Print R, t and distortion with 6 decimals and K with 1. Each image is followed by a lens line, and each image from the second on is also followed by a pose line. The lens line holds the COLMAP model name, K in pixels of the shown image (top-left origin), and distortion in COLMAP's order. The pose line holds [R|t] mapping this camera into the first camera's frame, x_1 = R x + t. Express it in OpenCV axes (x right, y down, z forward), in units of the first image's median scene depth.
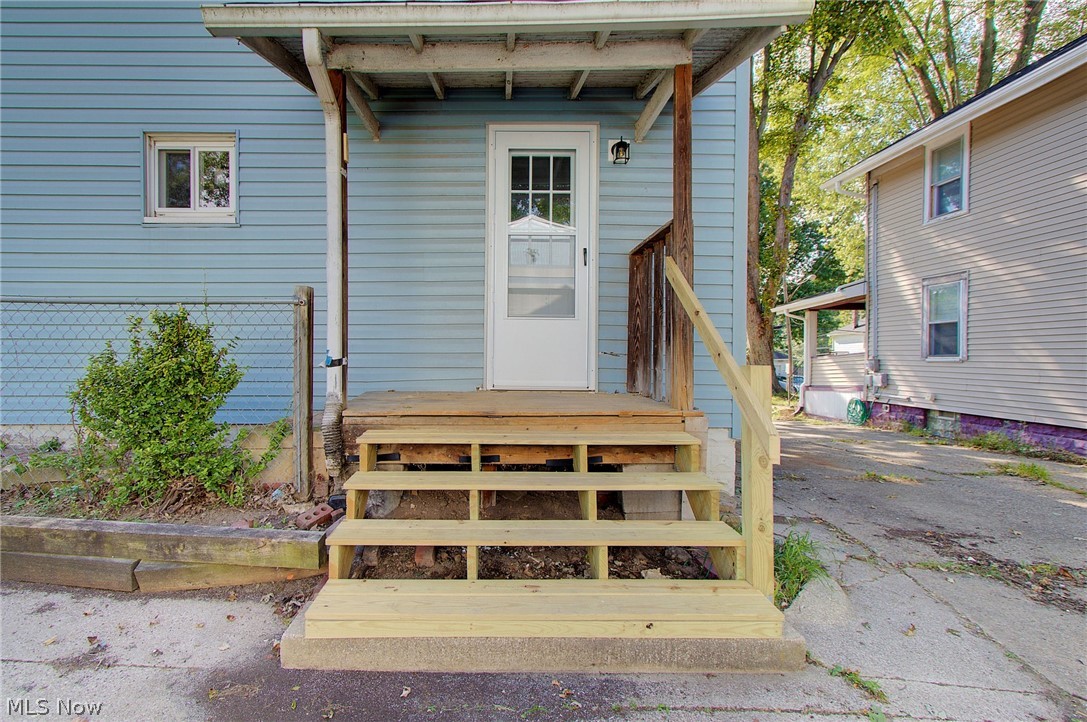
lens RADIAL K [[533.9, 0, 541.6], [0, 533.9, 354.5], [0, 0, 1]] dist [0.005625, 0.001116]
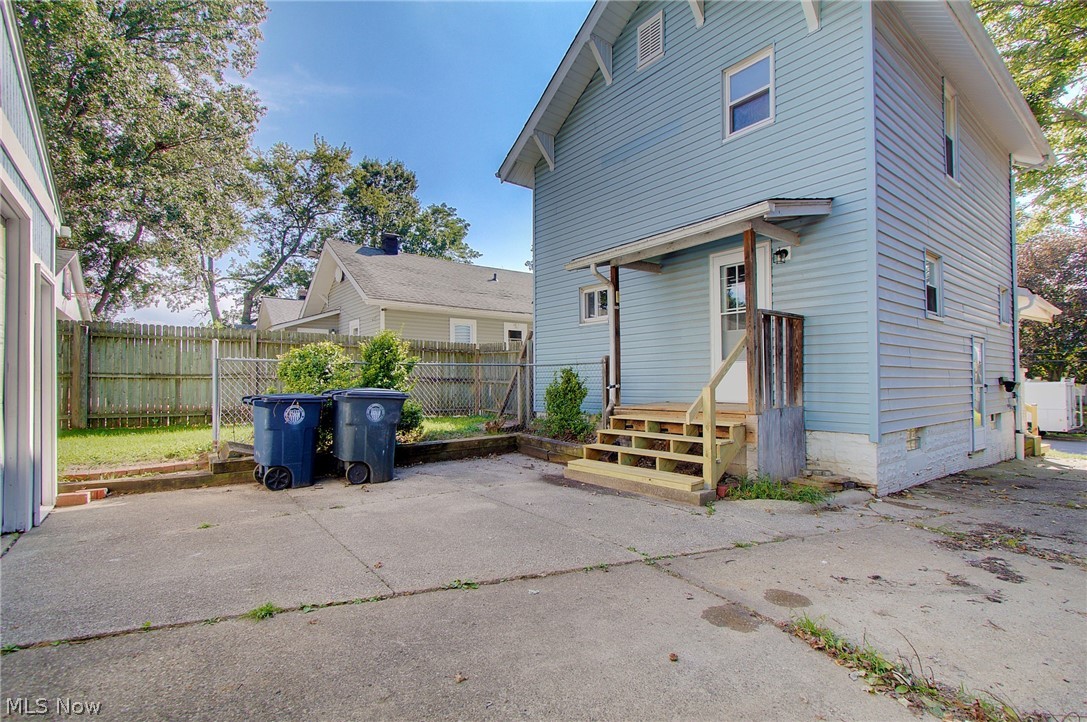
lens RADIAL K [[505.6, 0, 541.5], [0, 505.6, 370.8], [0, 0, 1]] dist [-0.003682, 0.000947]
pose [[0.630039, -0.023311, -0.776214, 1.158688], [0.002605, 0.999607, -0.027905, 0.006008], [0.776559, 0.015560, 0.629852, -0.678456]]
